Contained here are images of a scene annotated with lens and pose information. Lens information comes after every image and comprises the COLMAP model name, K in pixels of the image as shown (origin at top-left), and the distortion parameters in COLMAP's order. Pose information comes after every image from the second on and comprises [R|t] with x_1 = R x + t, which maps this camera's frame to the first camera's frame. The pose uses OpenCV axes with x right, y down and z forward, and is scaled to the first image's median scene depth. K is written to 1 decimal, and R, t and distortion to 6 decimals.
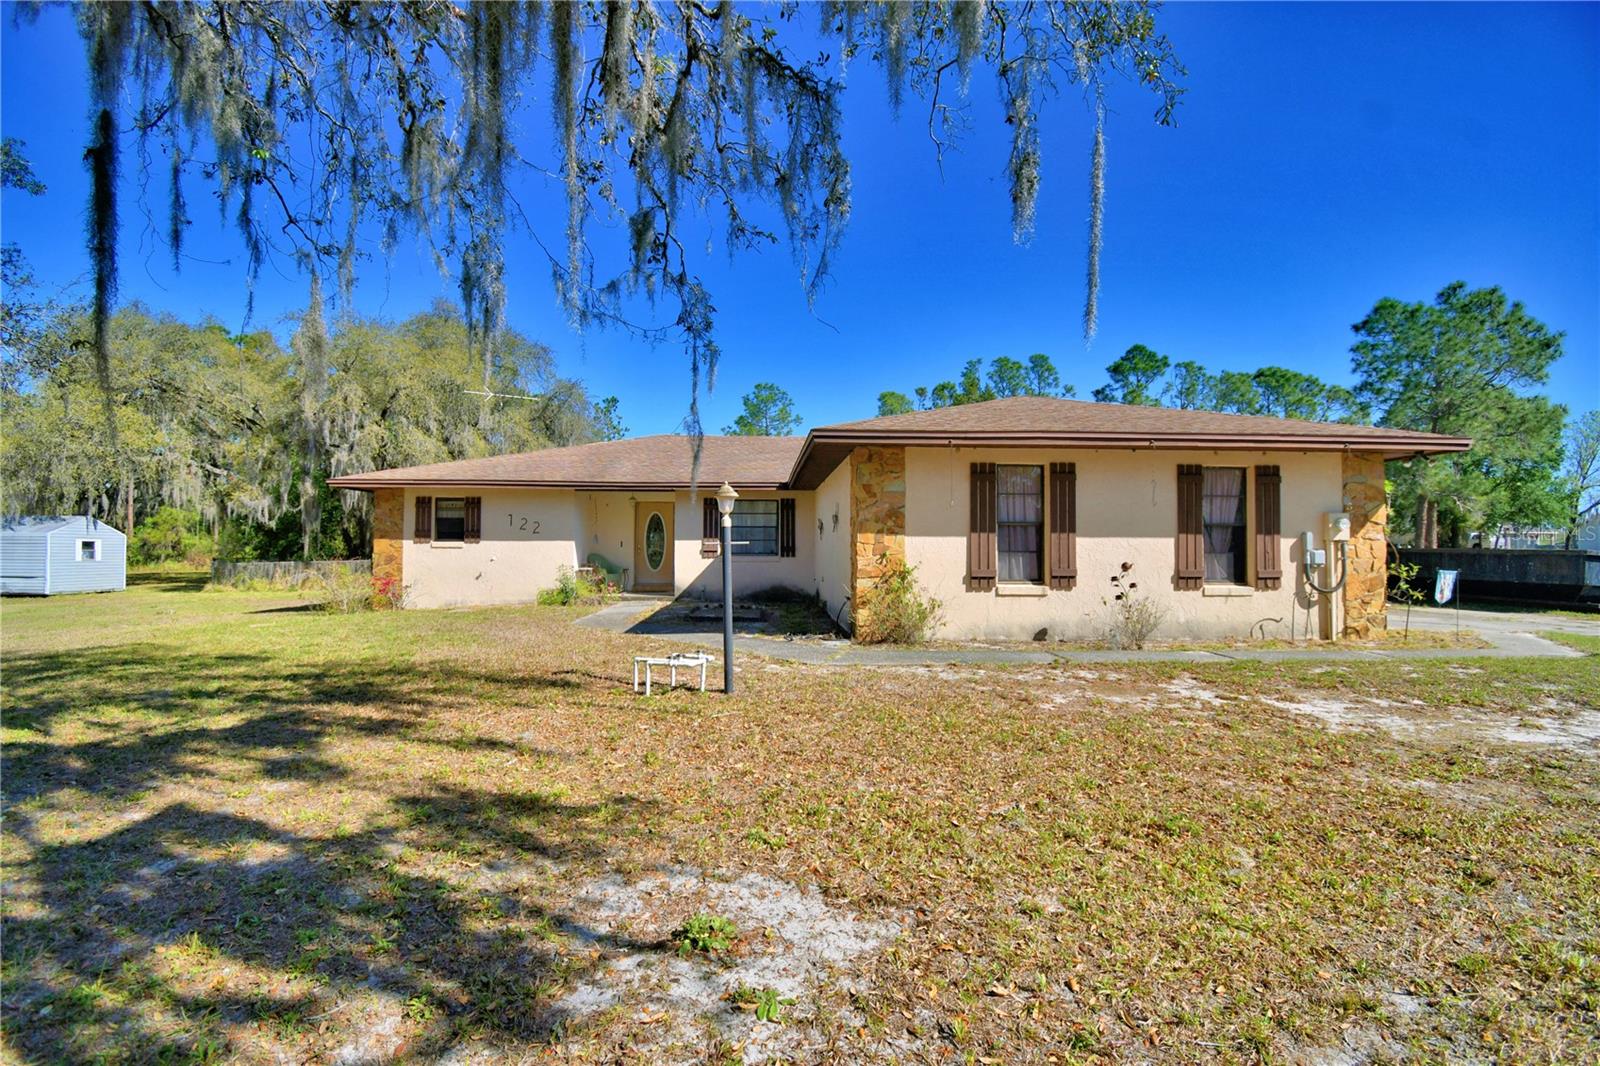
lens RADIAL K [[699.5, 0, 789.5], [0, 699.5, 539.8], [0, 0, 1]] dist [0.023282, -0.029014]
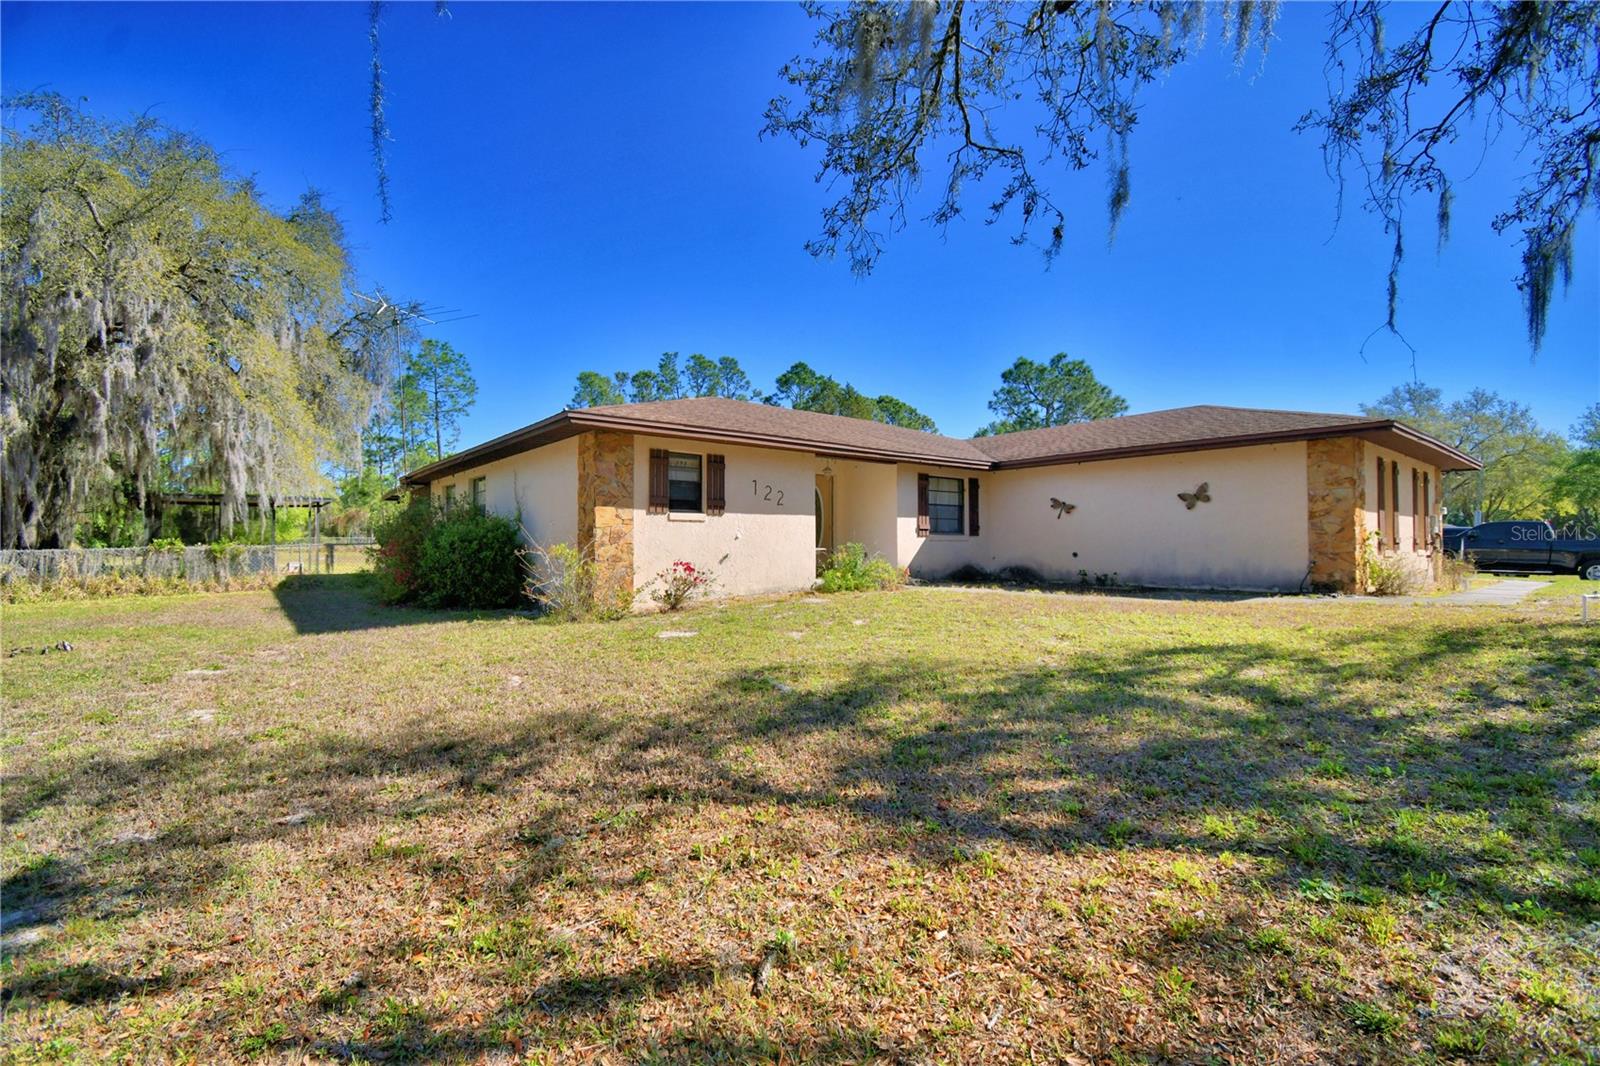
lens RADIAL K [[699.5, 0, 789.5], [0, 699.5, 539.8], [0, 0, 1]] dist [0.023282, -0.029014]
pose [[0.810478, 0.000519, 0.585769, -0.831678], [-0.005272, 0.999966, 0.006409, 0.025722], [-0.585746, -0.008283, 0.810453, 0.343014]]
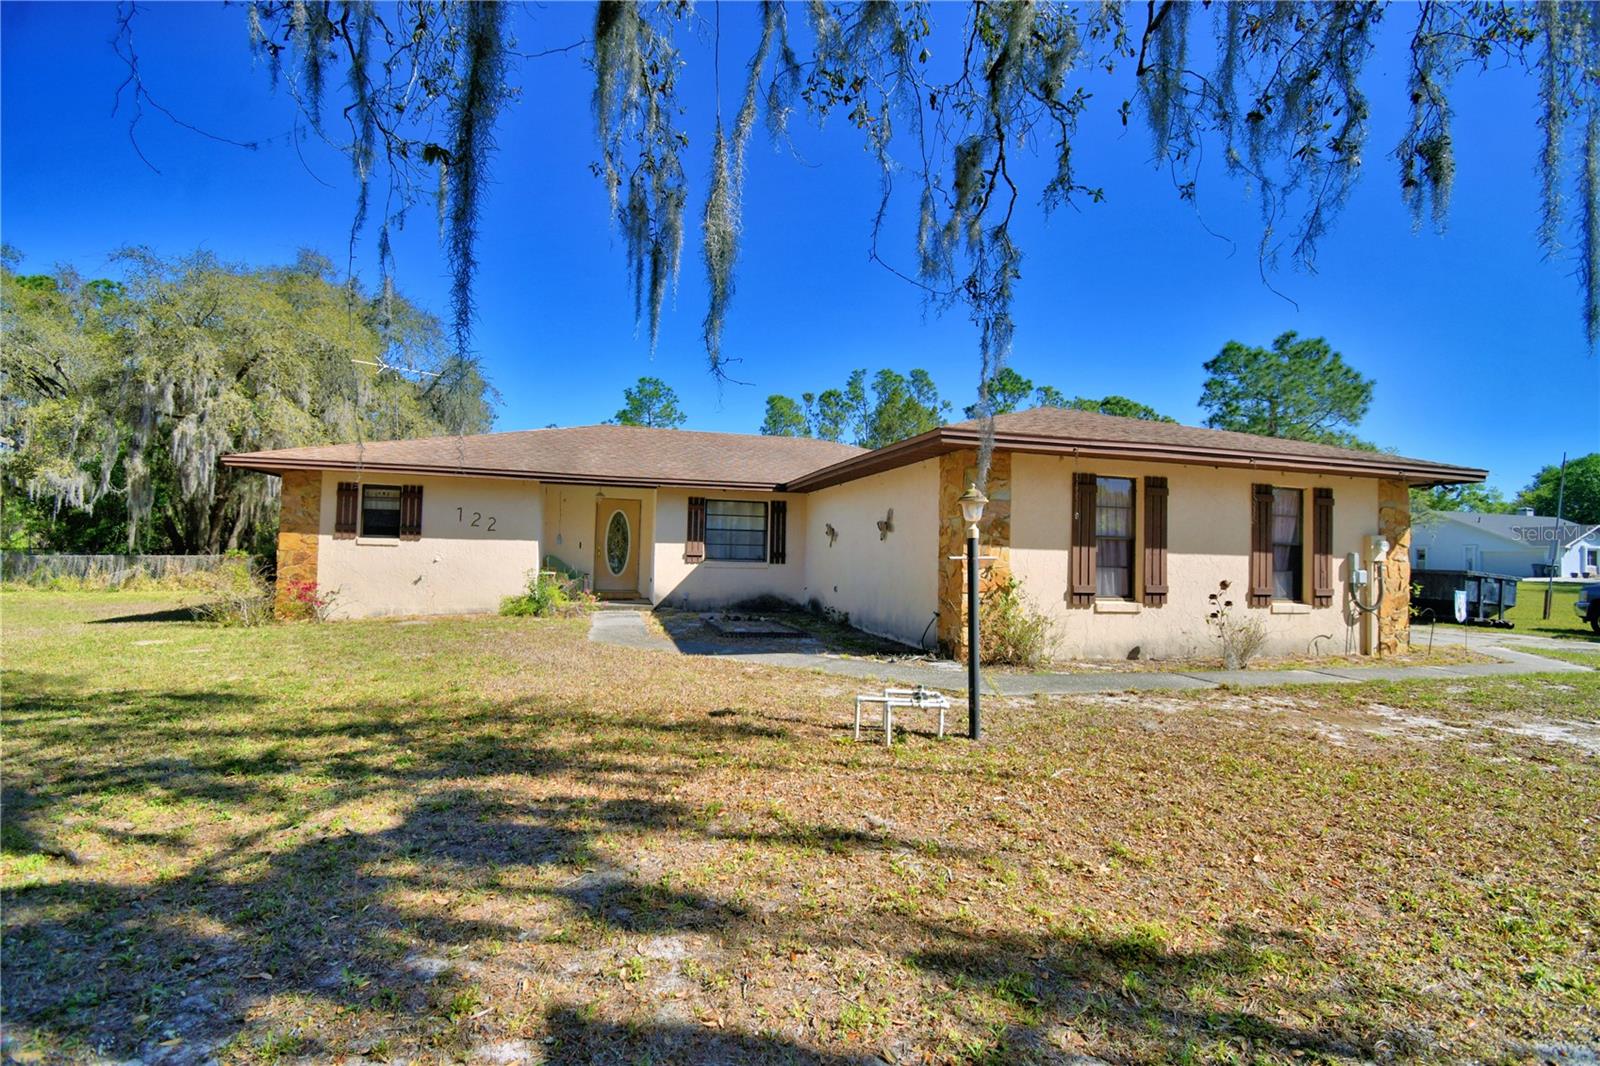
lens RADIAL K [[699.5, 0, 789.5], [0, 699.5, 539.8], [0, 0, 1]] dist [0.023282, -0.029014]
pose [[0.977964, 0.024919, 0.207281, -0.184619], [-0.024322, 0.999689, -0.005428, -0.002608], [-0.207352, 0.000267, 0.978266, 0.088799]]
